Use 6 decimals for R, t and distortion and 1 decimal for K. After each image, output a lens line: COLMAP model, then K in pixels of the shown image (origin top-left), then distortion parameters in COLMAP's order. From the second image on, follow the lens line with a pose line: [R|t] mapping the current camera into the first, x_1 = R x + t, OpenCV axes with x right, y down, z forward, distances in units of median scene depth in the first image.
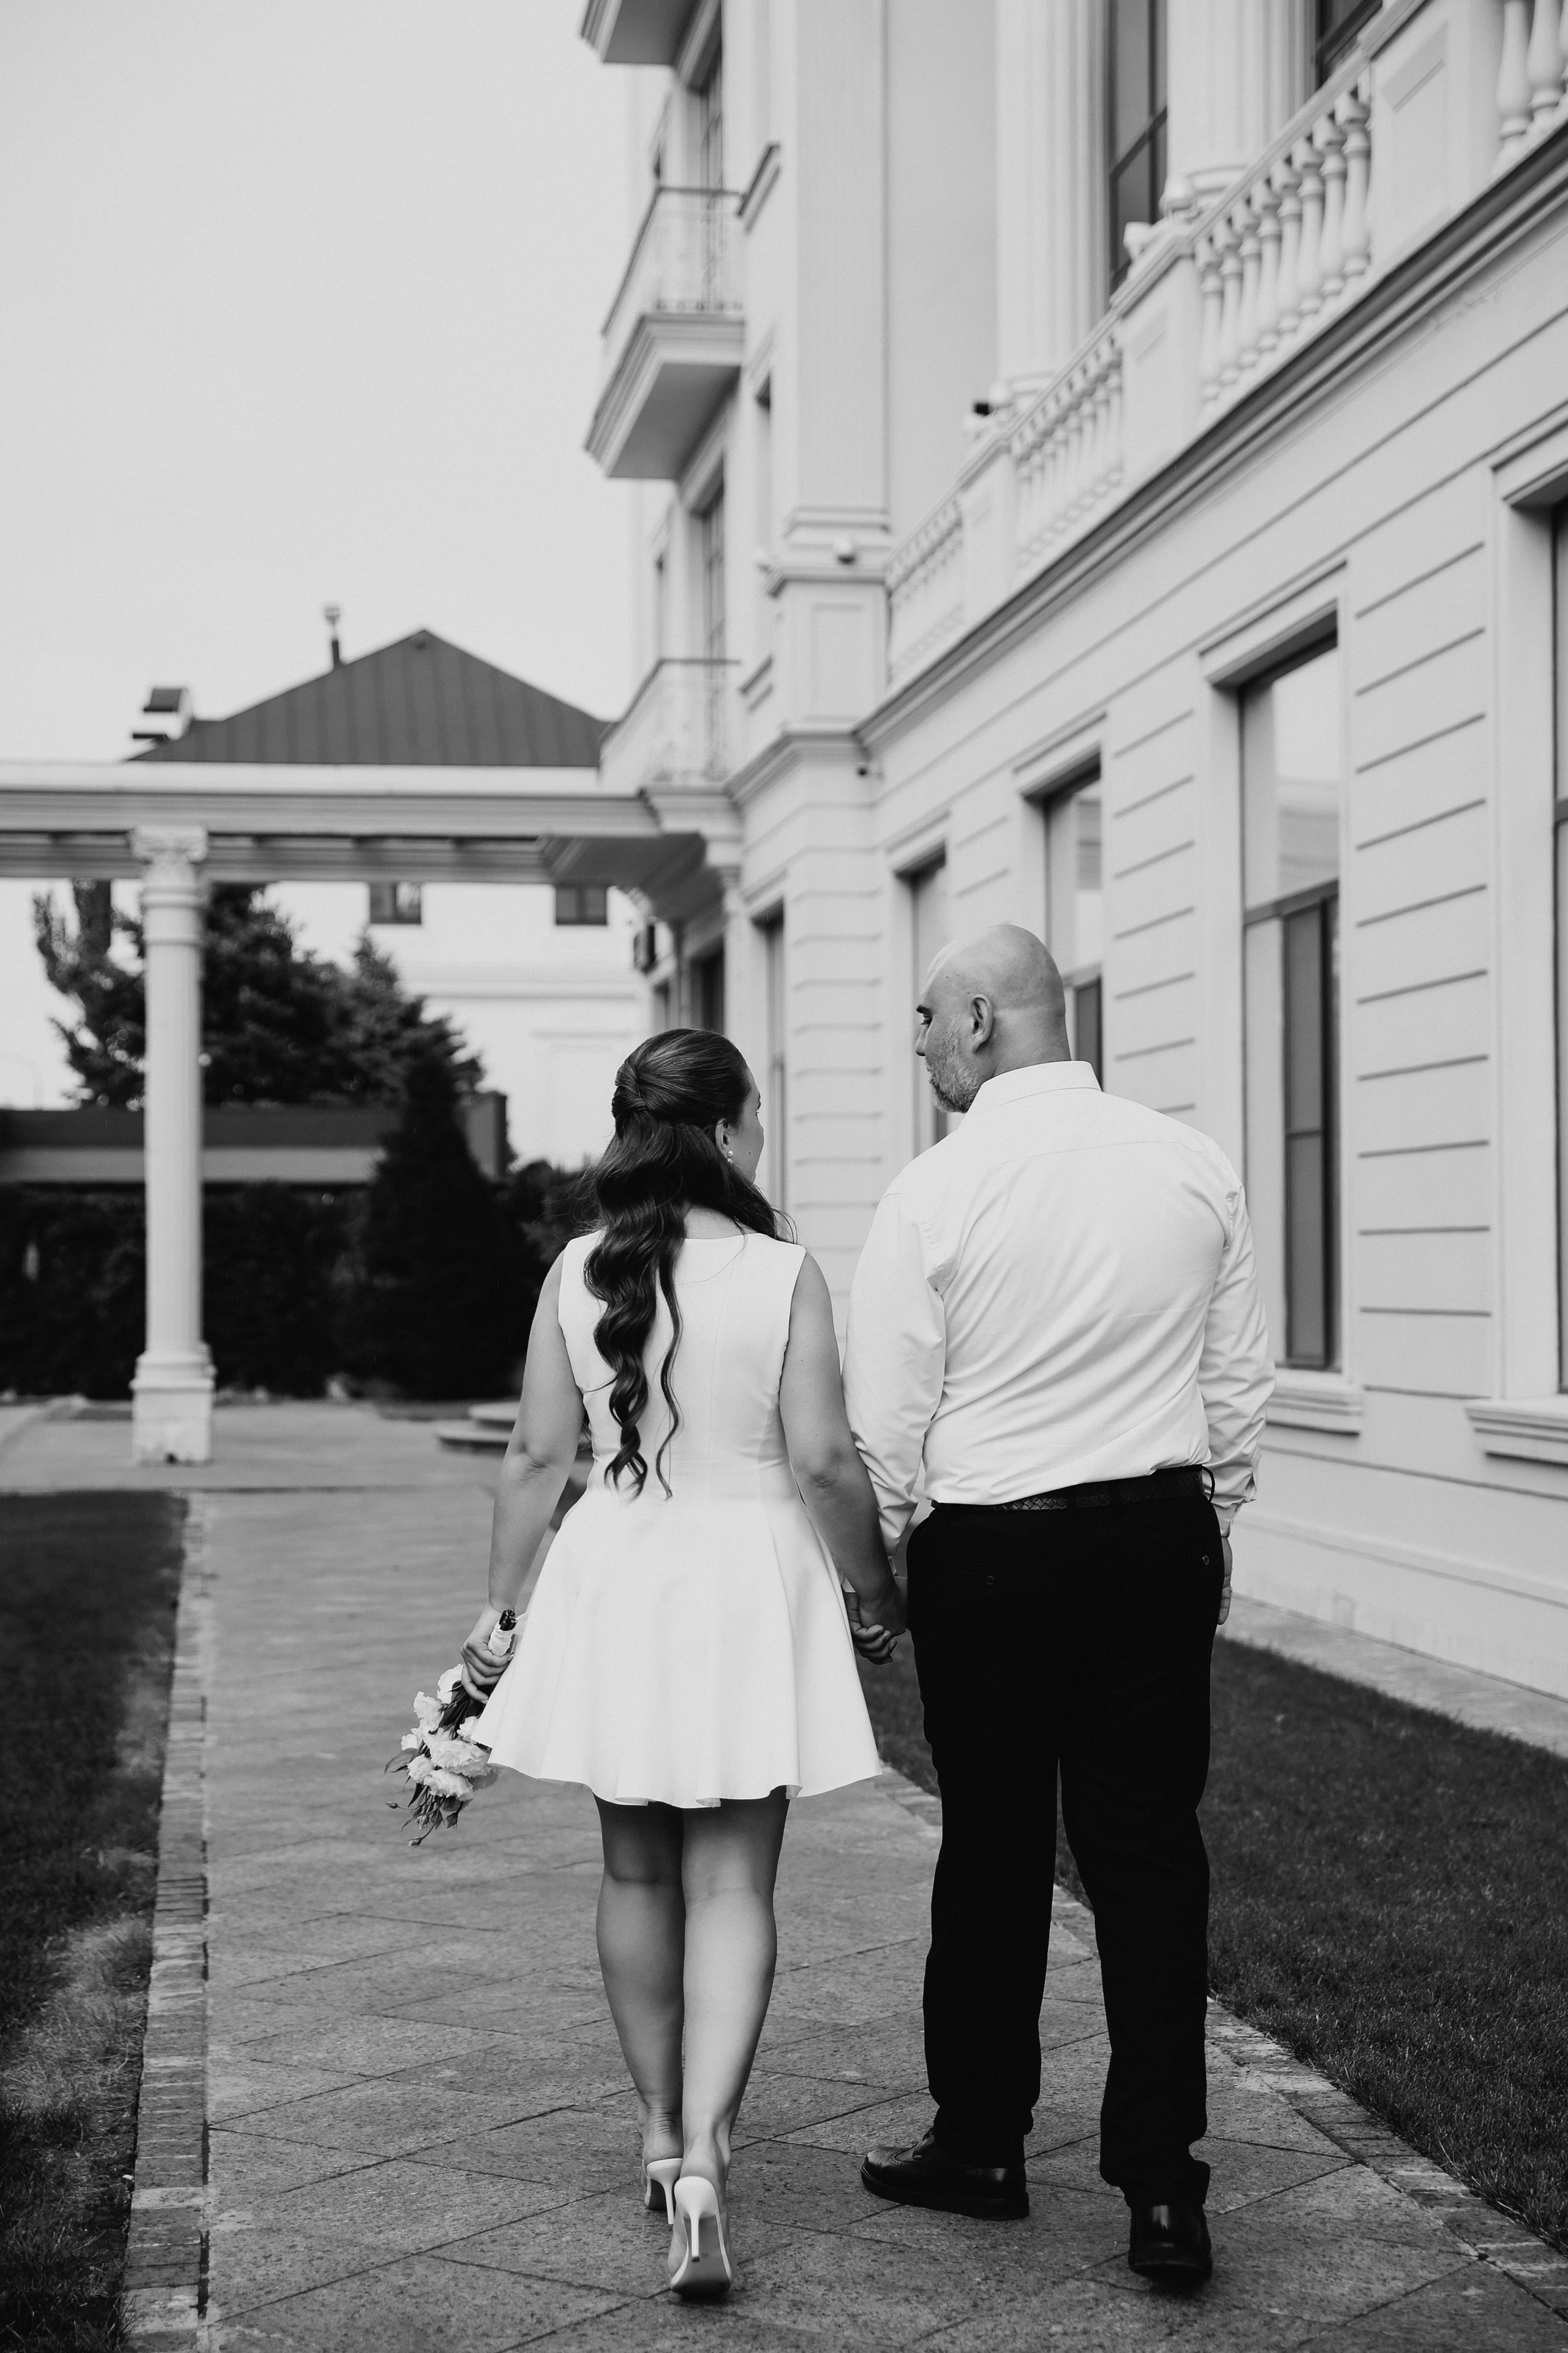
lens RADIAL K [[3734.4, 0, 784.0], [0, 3734.4, 1176.5], [0, 0, 1]] dist [0.238771, 0.009174]
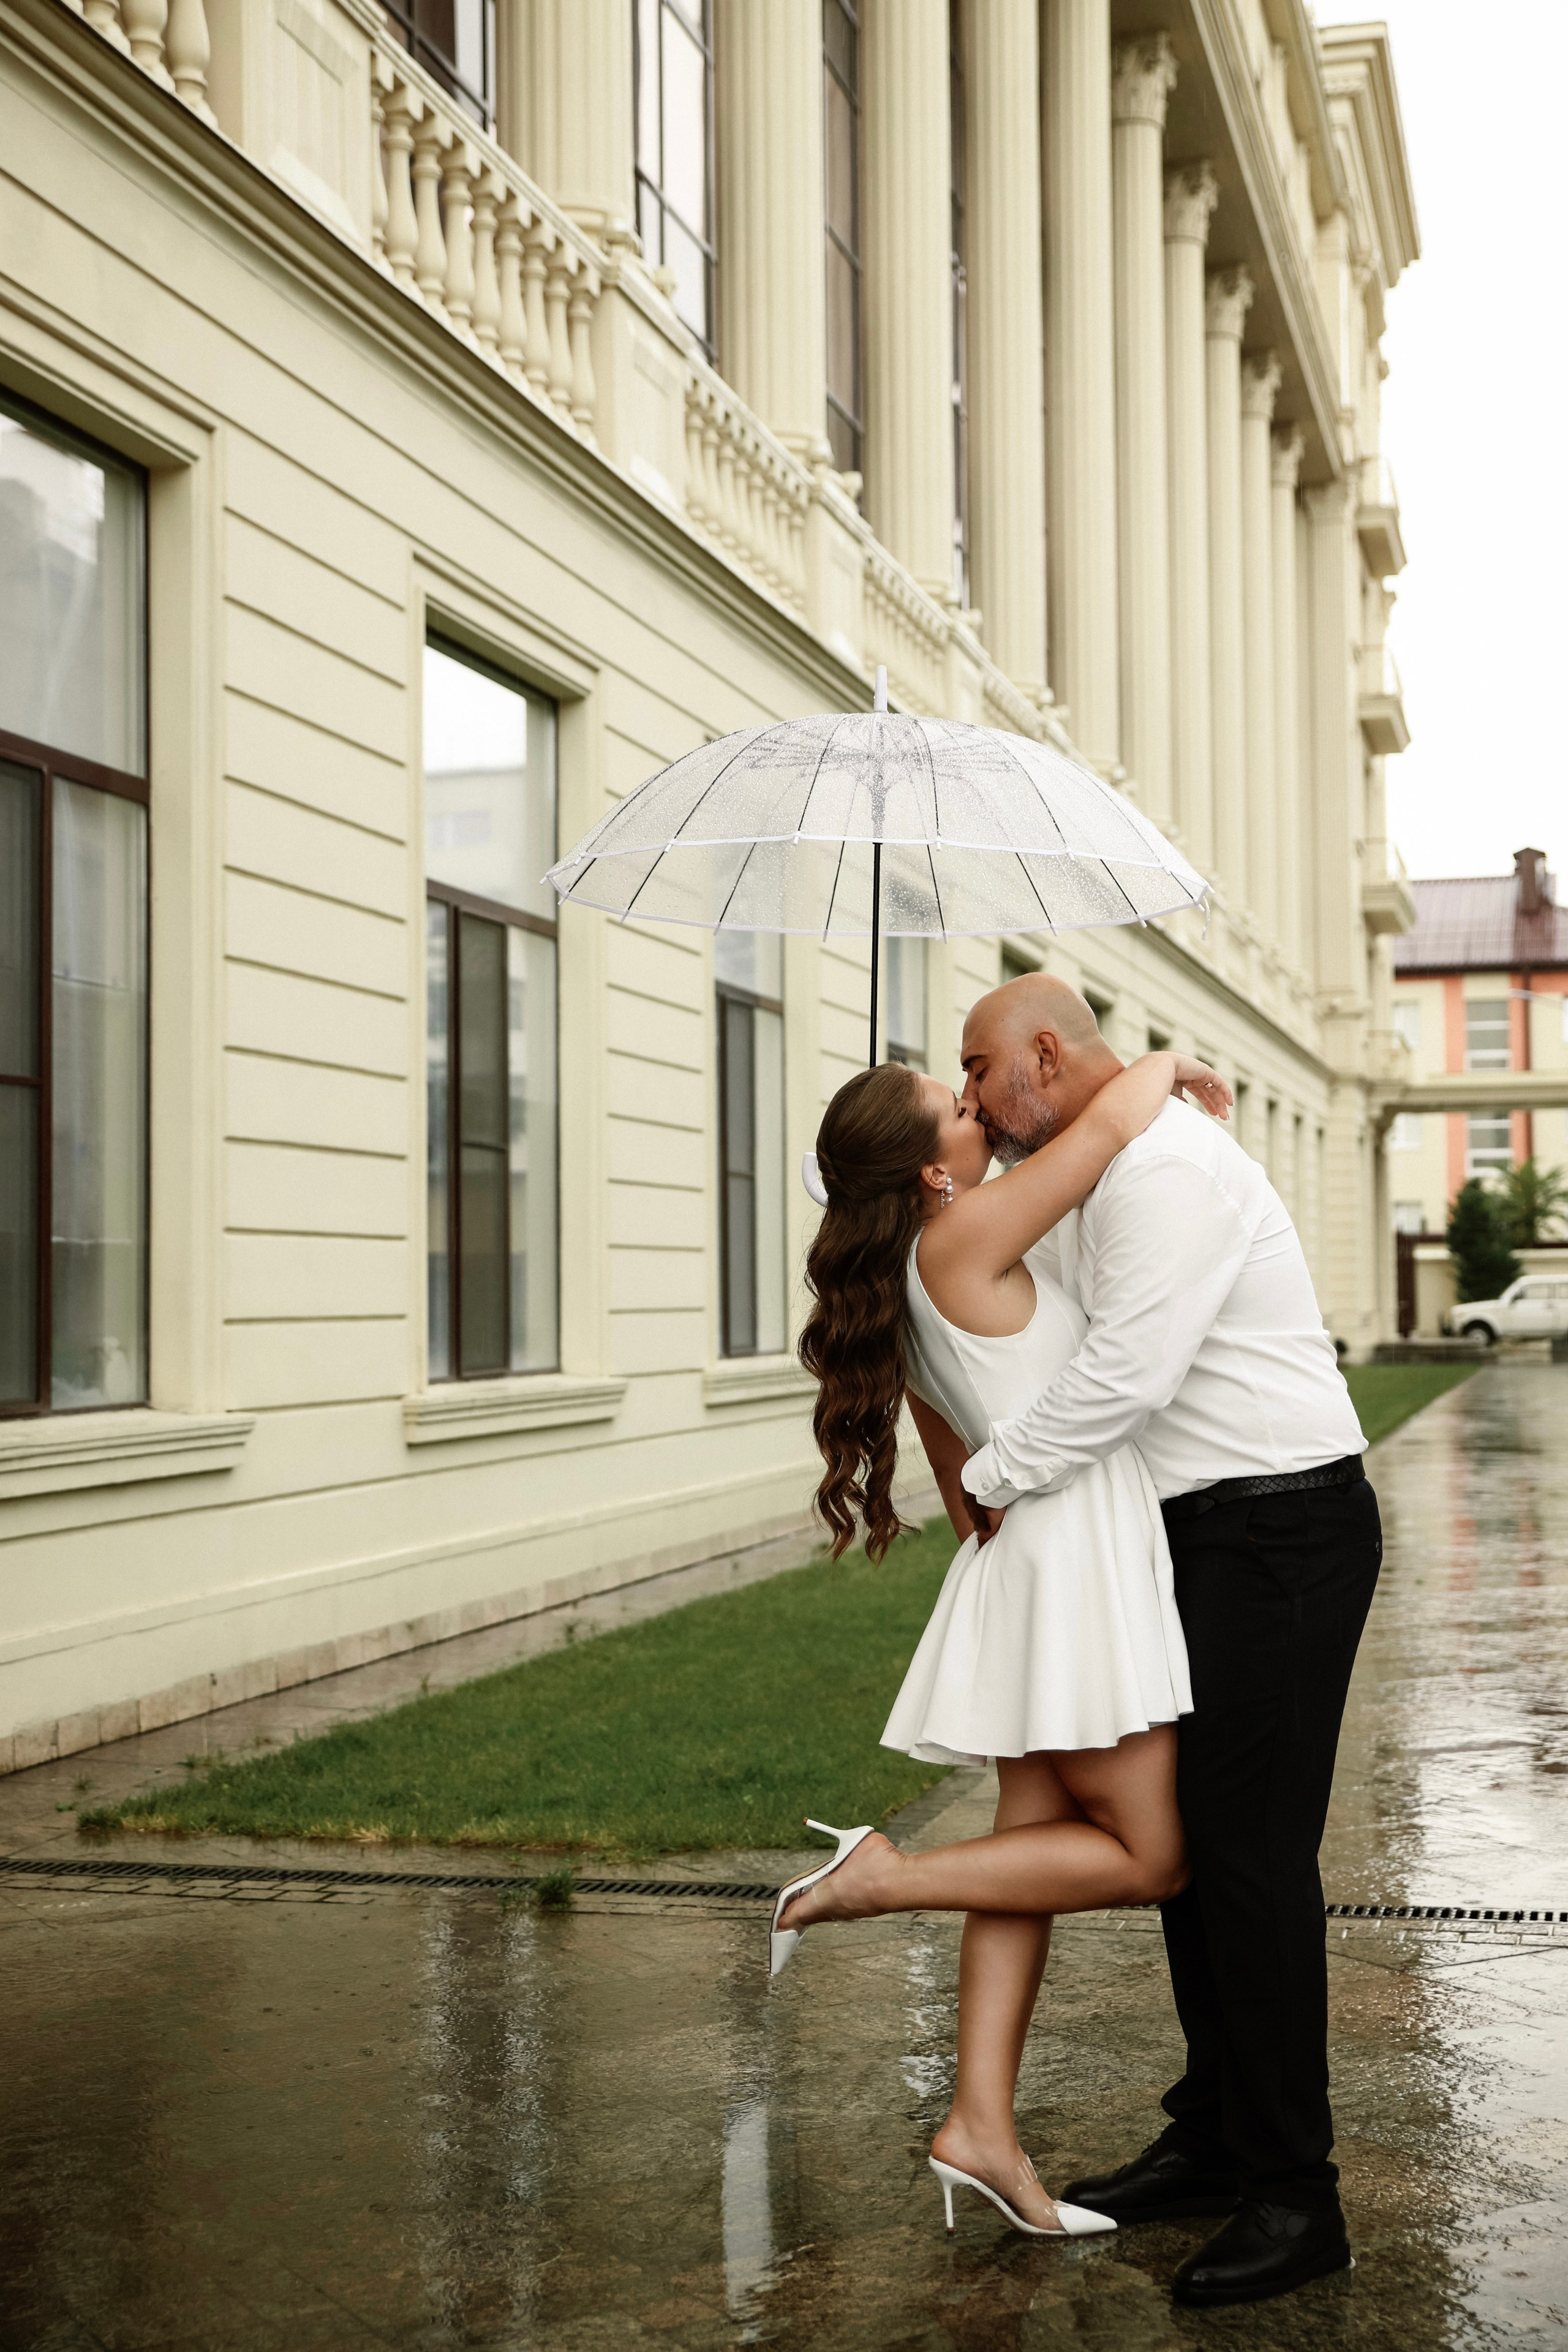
lens RADIAL K [[5109.8, 0, 784.0], [0, 5109.8, 1176.0], [0, 0, 1]] dist [-0.458663, 0.227140]
pose [[-0.953345, 0.009547, 0.301733, -0.354238], [-0.004856, 0.998885, -0.046950, 0.062352], [-0.301845, -0.046225, -0.952236, 2.320472]]
